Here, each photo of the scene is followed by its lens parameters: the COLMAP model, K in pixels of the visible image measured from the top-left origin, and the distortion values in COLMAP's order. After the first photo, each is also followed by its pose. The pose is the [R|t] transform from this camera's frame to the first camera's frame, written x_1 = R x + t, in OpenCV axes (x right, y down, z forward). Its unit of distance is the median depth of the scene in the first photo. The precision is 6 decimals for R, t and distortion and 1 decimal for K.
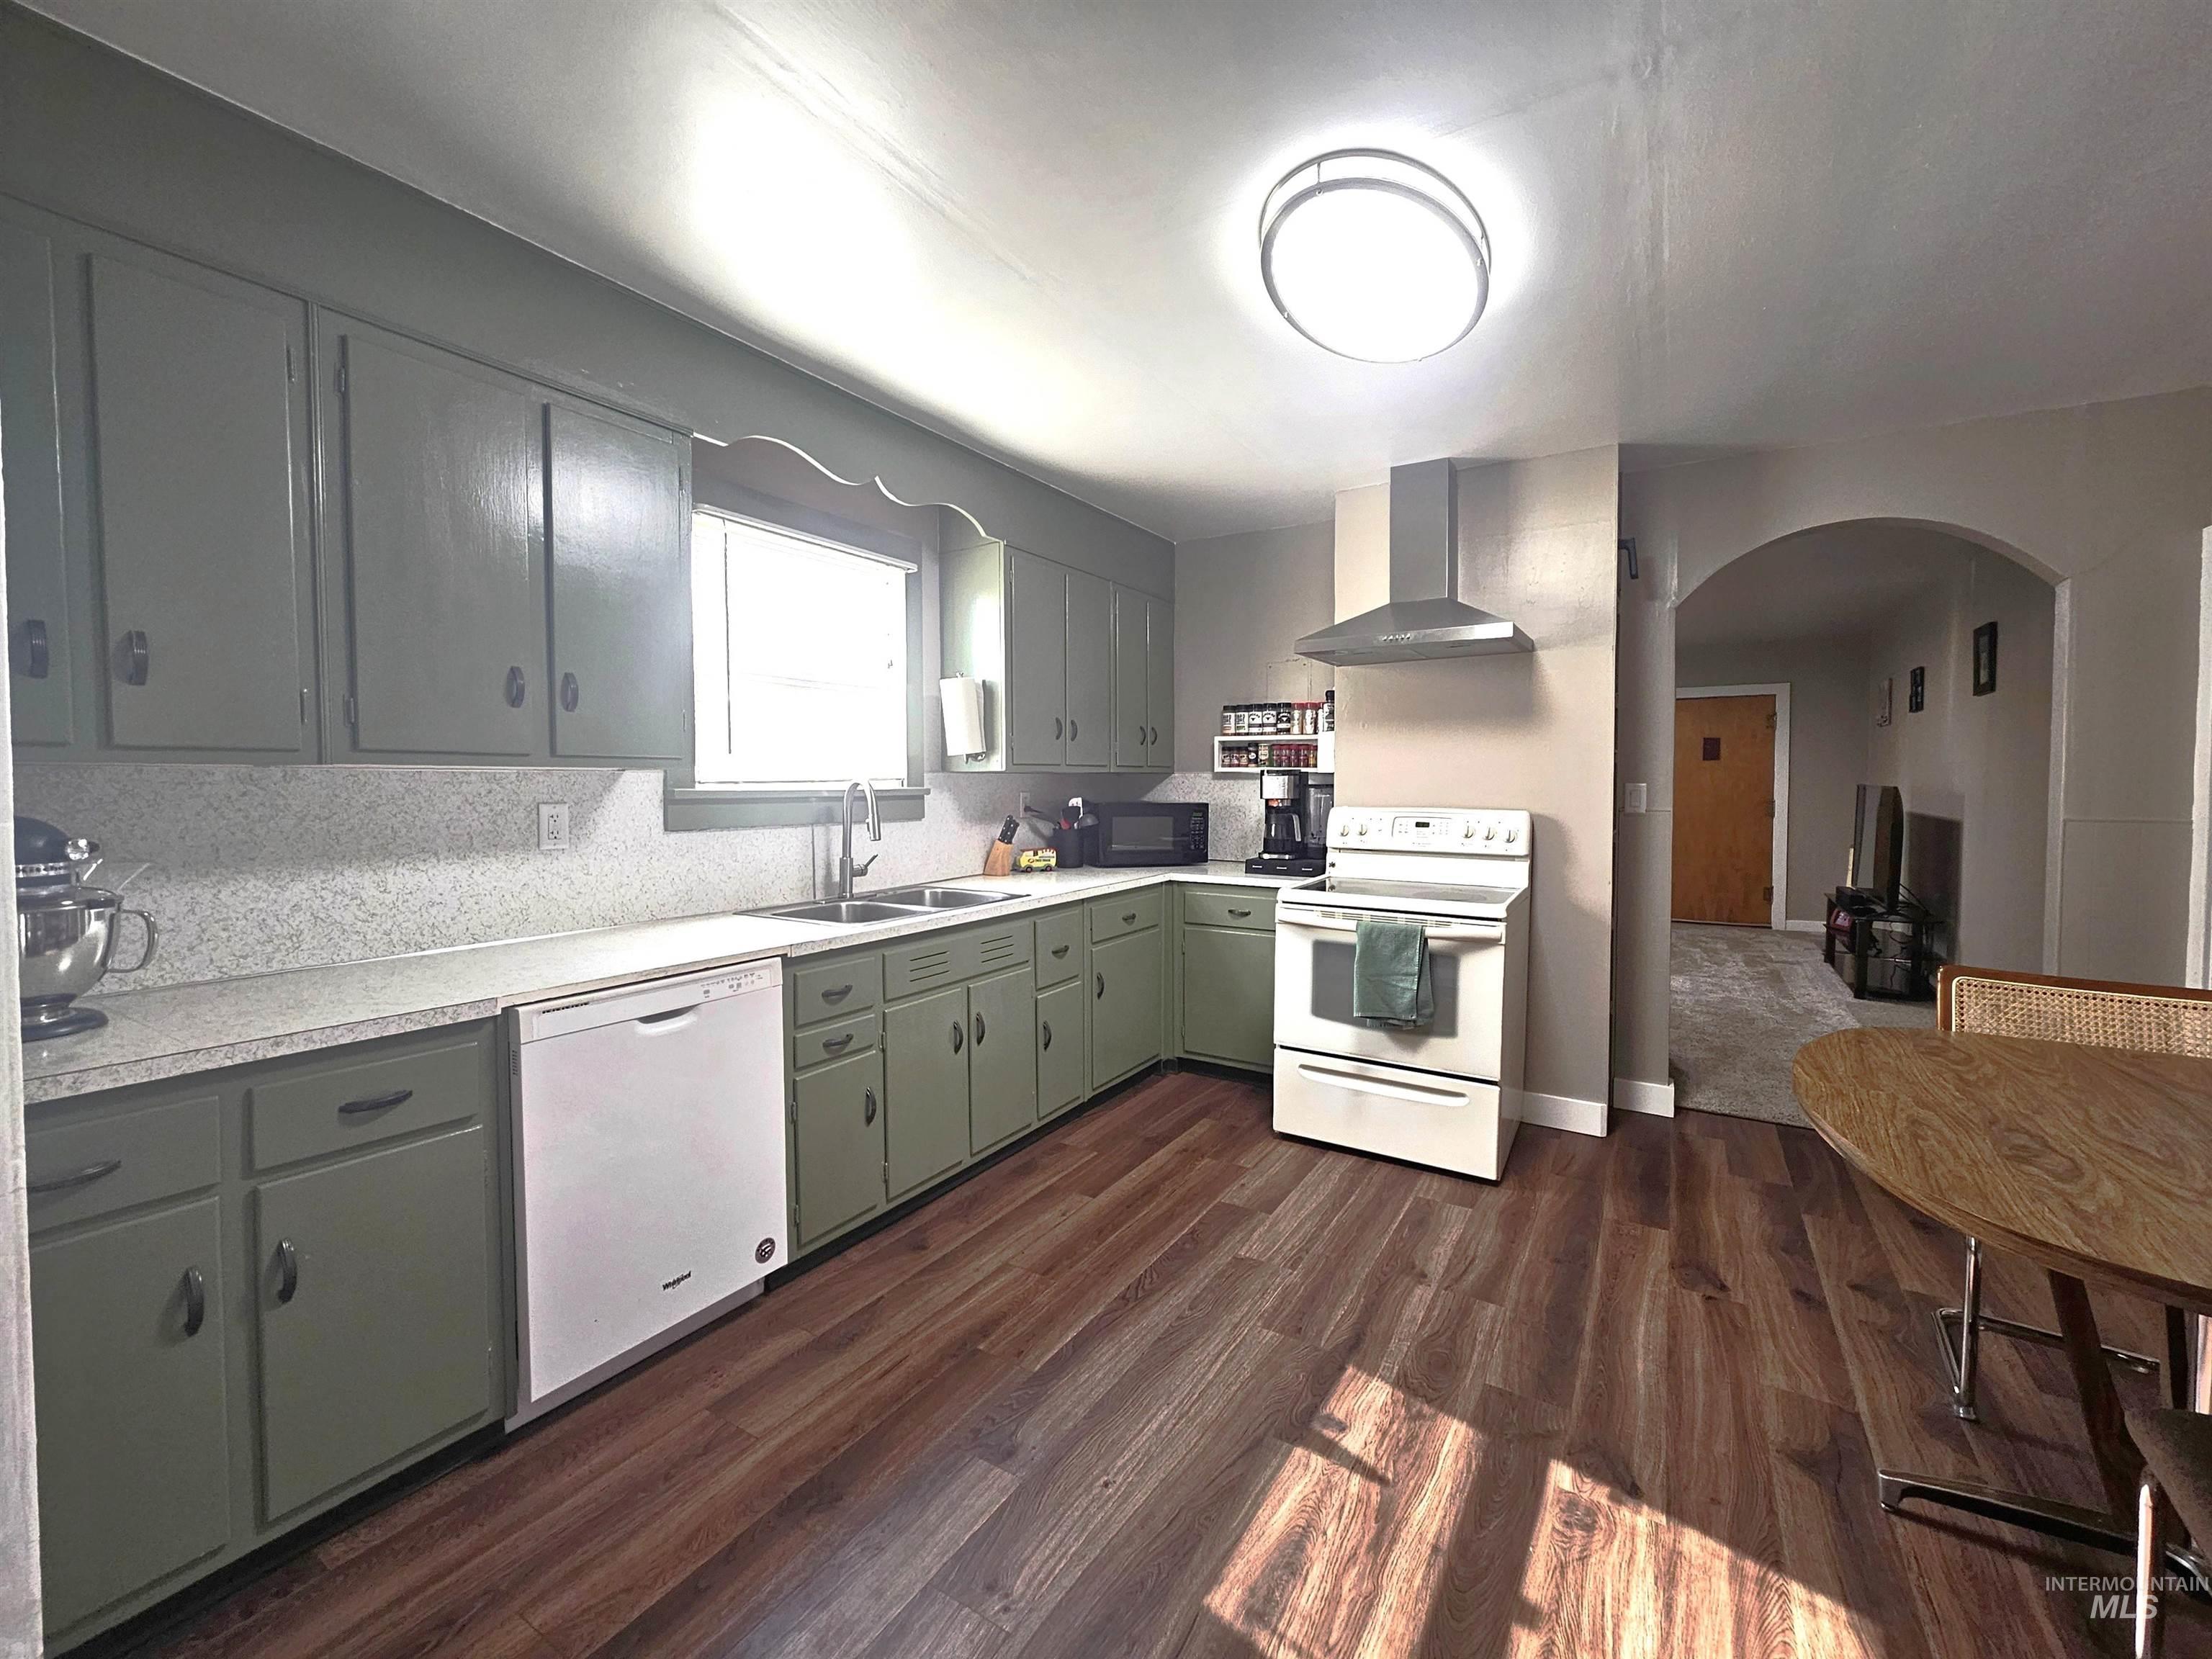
lens RADIAL K [[906.1, 0, 1106.0], [0, 906.1, 815.9], [0, 0, 1]] dist [0.000359, -0.000132]
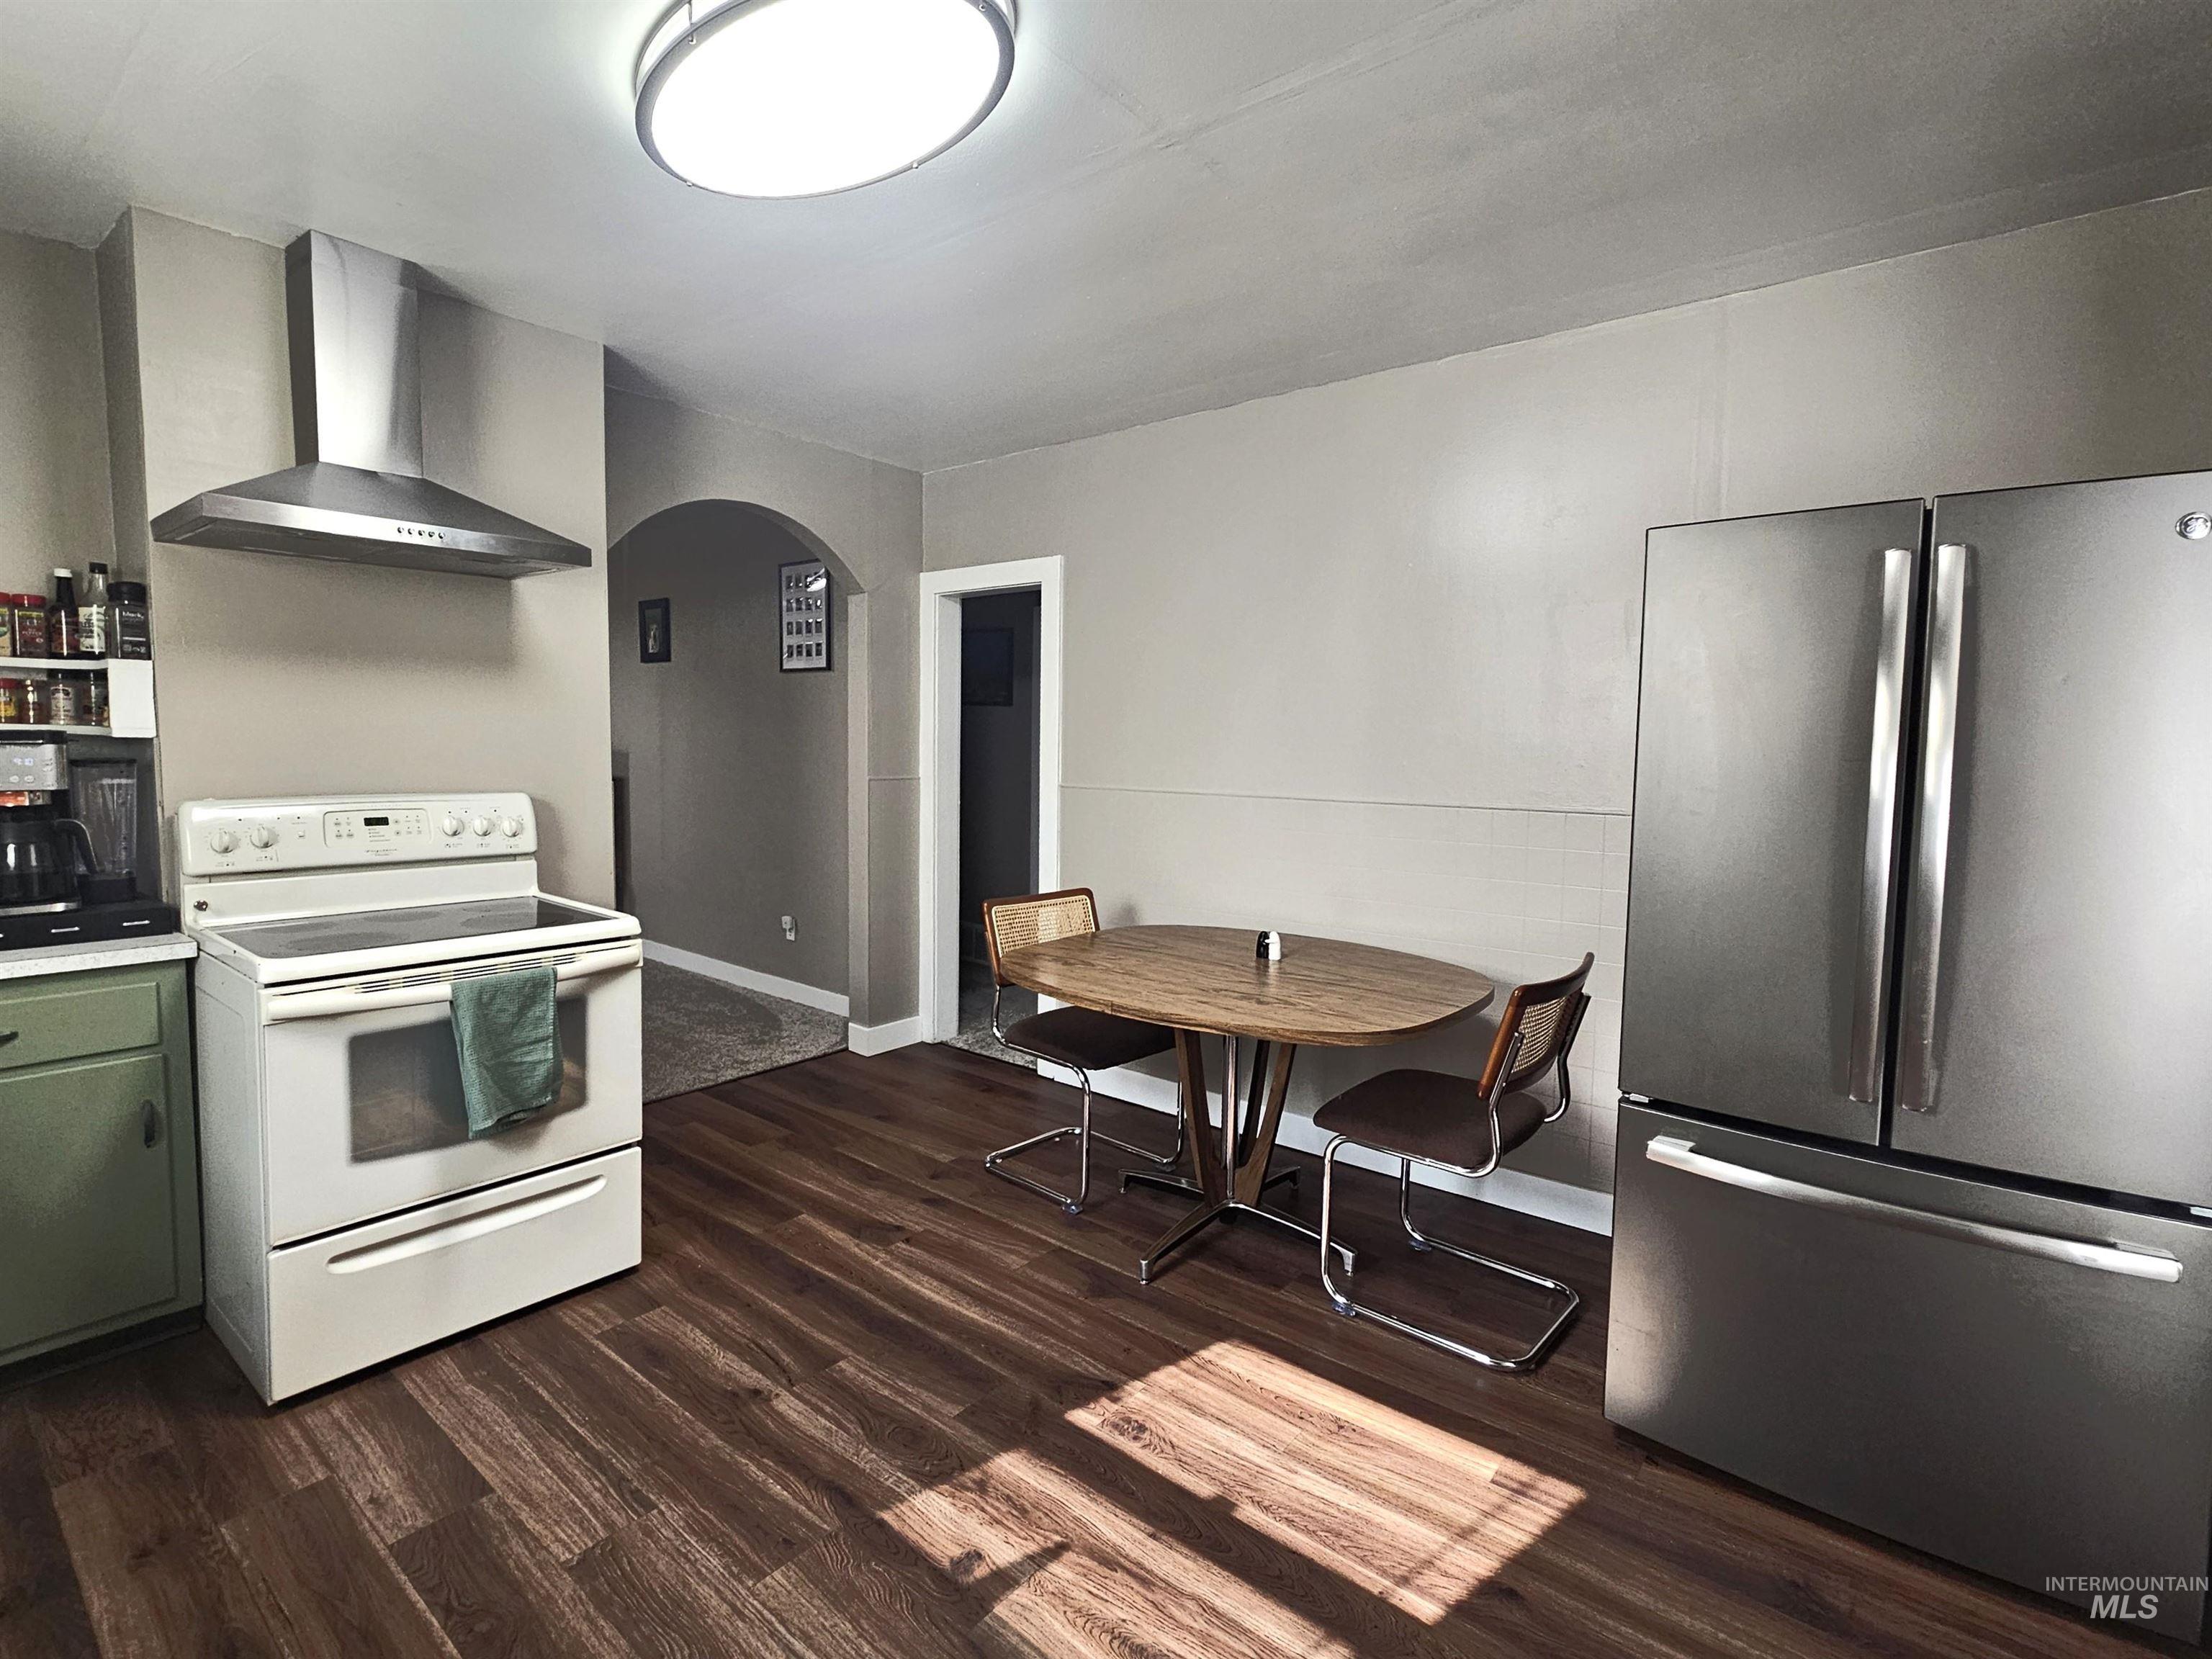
lens RADIAL K [[1054.3, 0, 1105.4], [0, 1054.3, 822.6], [0, 0, 1]] dist [-0.005143, 0.002233]
pose [[0.121394, -0.079342, 0.989428, -0.462264], [0.022259, 0.996767, 0.077199, -0.050049], [-0.992355, 0.012652, 0.122768, 0.556179]]
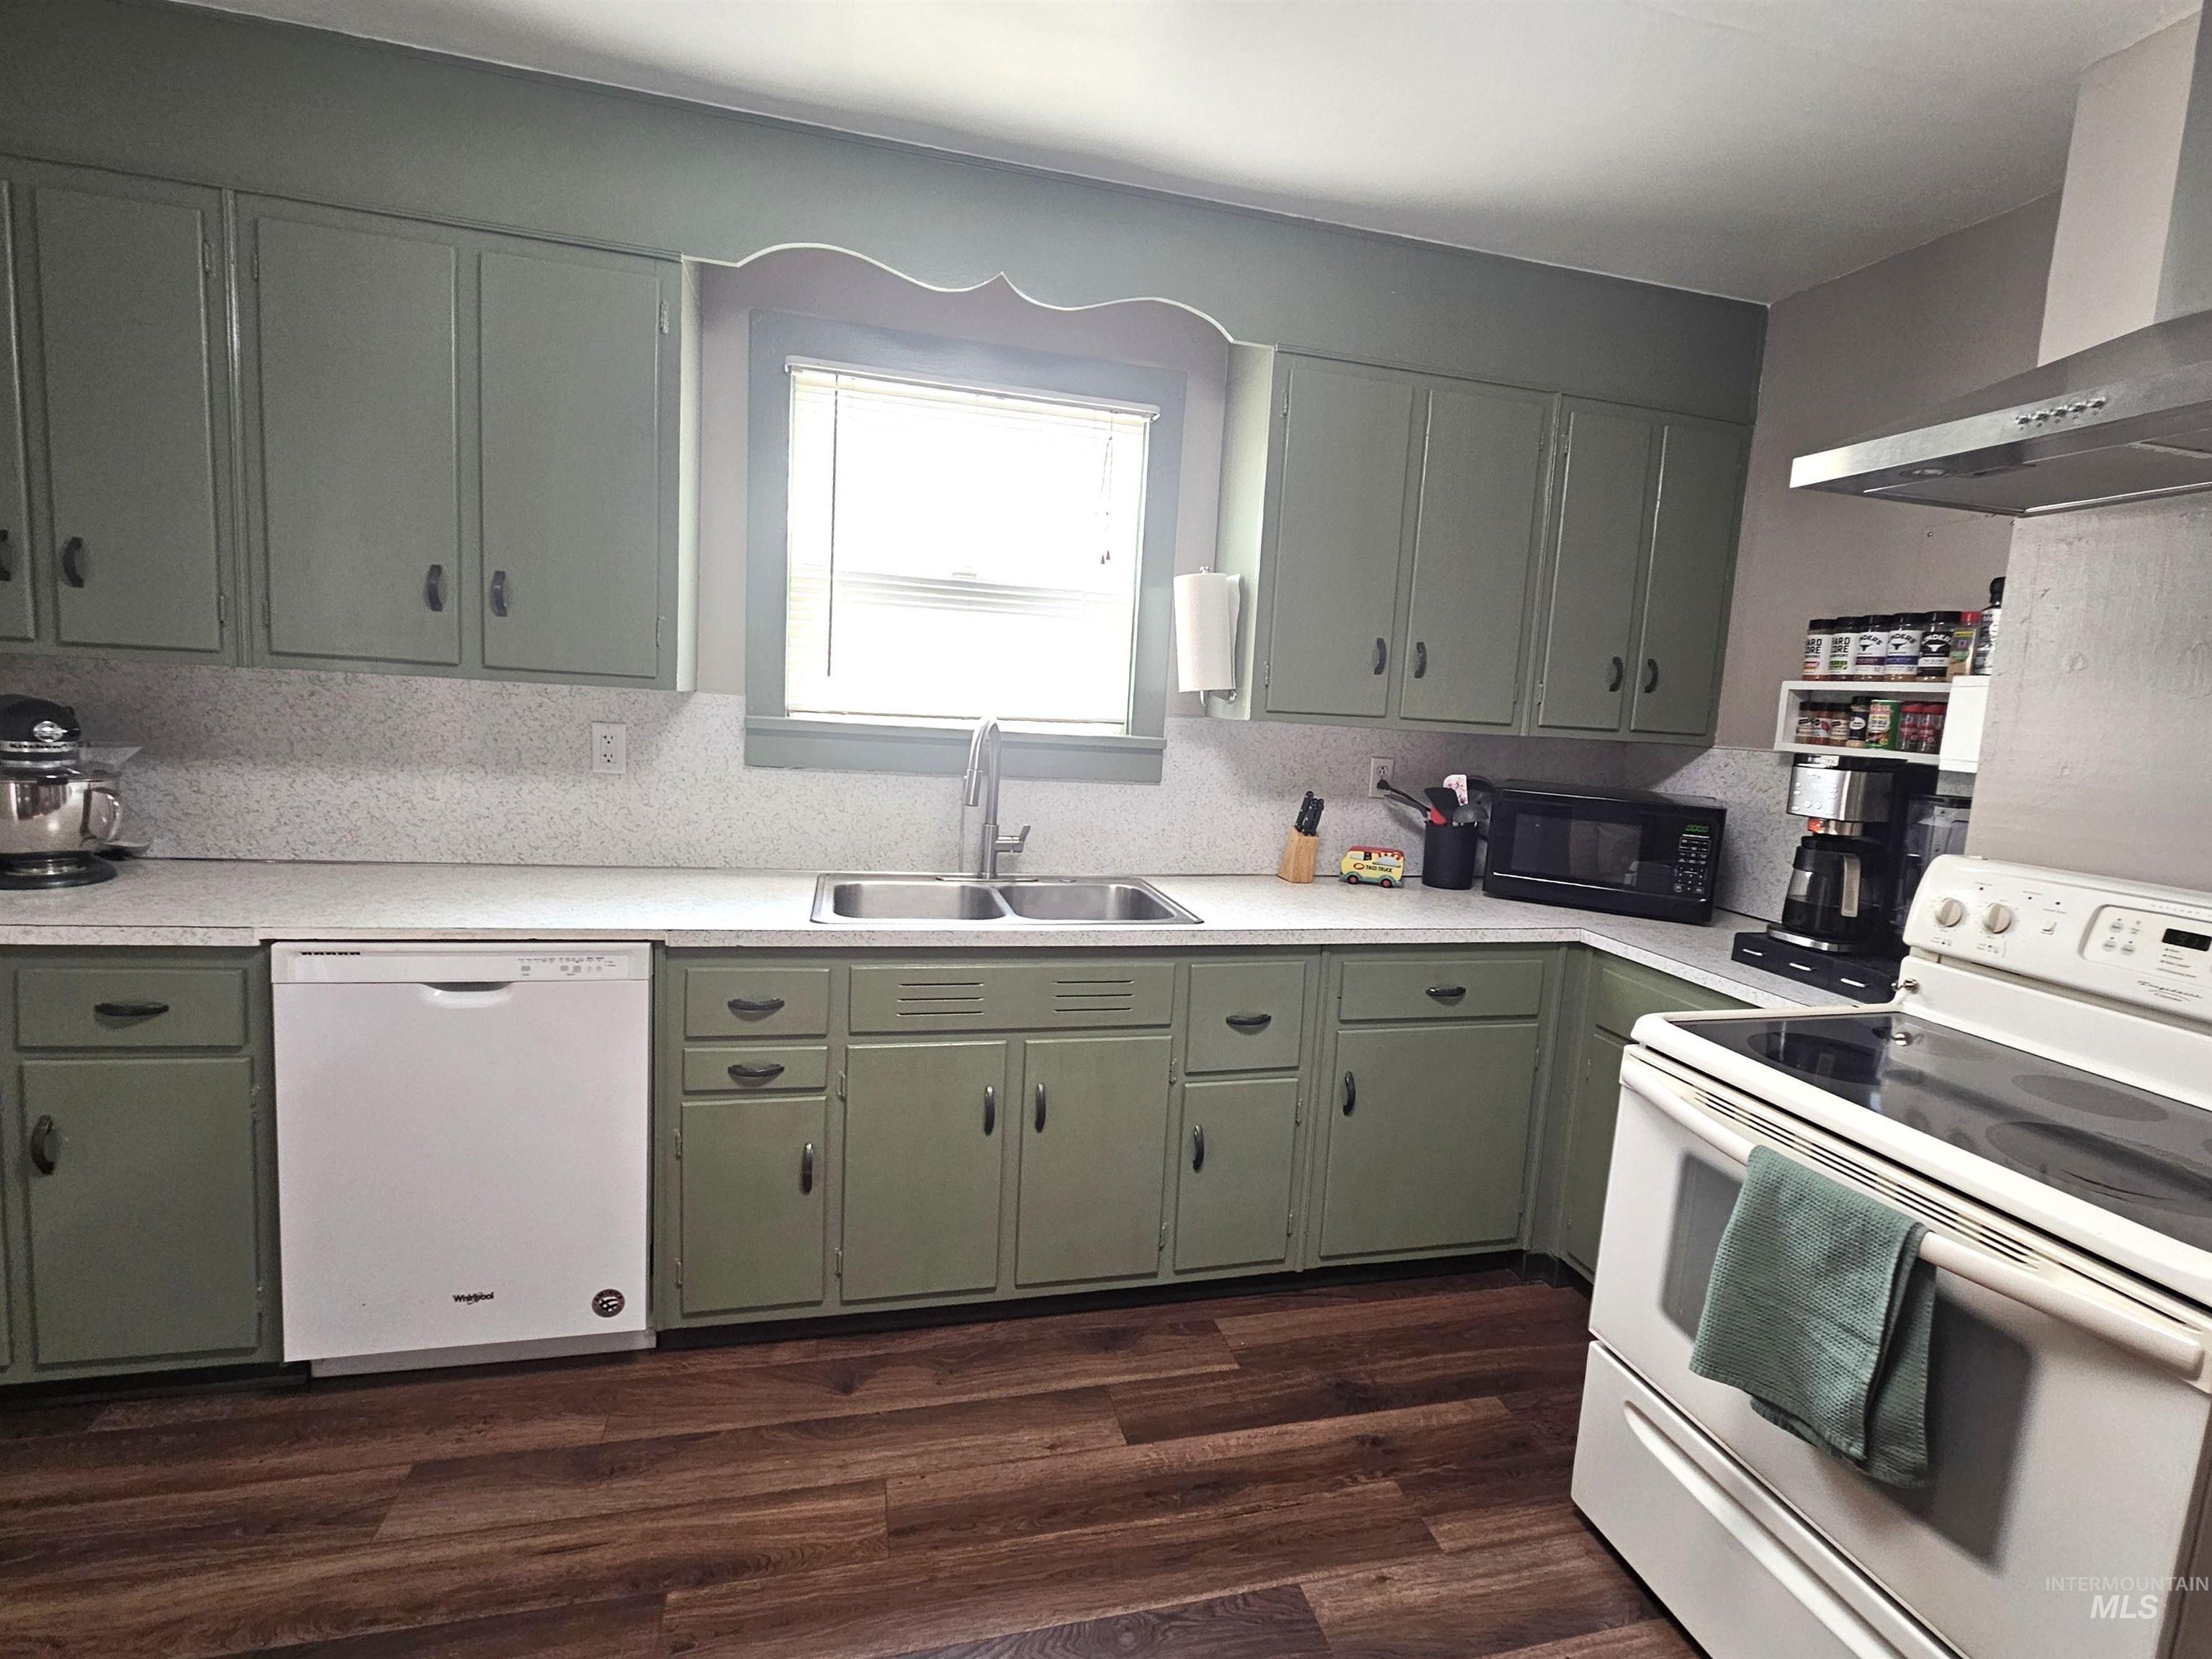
lens RADIAL K [[1019.2, 0, 1111.6], [0, 1019.2, 819.4], [0, 0, 1]] dist [0.000714, 0.000036]
pose [[0.723236, 0.125955, -0.679018, 0.435479], [-0.087640, 0.992017, 0.090668, -0.052236], [0.685018, -0.006065, 0.728501, 0.577313]]
